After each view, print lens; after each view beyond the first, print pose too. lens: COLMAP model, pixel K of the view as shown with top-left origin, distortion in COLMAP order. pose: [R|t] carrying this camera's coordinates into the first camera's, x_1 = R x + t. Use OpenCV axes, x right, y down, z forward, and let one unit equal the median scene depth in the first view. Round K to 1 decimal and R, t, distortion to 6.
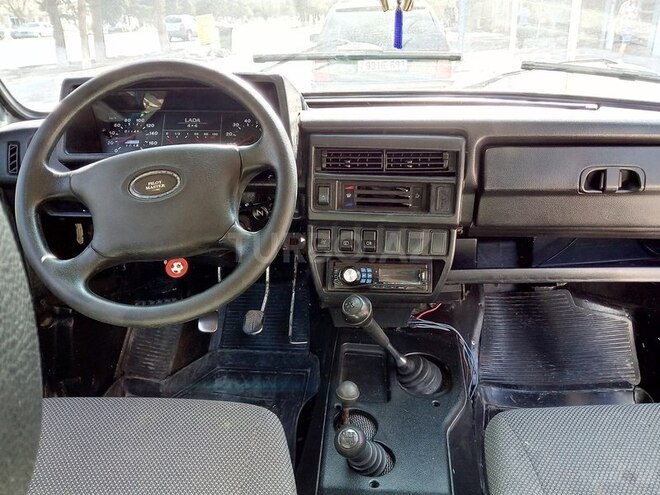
lens RADIAL K [[554.0, 0, 337.2], [0, 554.0, 248.7], [0, 0, 1]] dist [0.066869, -0.138520]
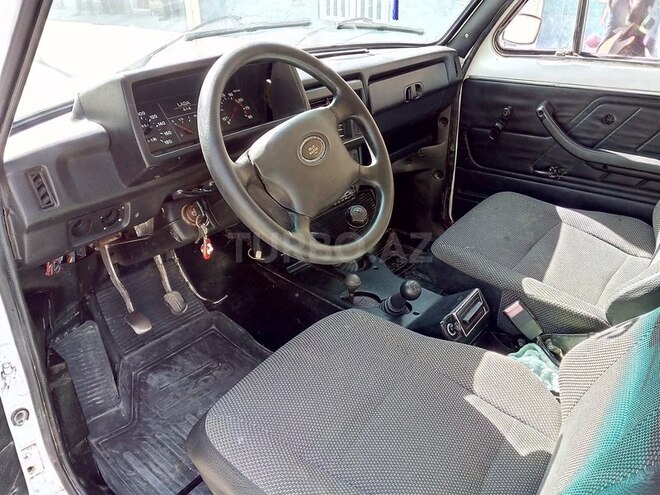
lens RADIAL K [[554.0, 0, 337.2], [0, 554.0, 248.7], [0, 0, 1]] dist [0.066869, -0.138520]
pose [[0.560364, -0.362118, 0.744891, -0.923713], [0.305015, 0.926377, 0.220889, -0.120756], [-0.770038, 0.103425, 0.629559, 0.175165]]
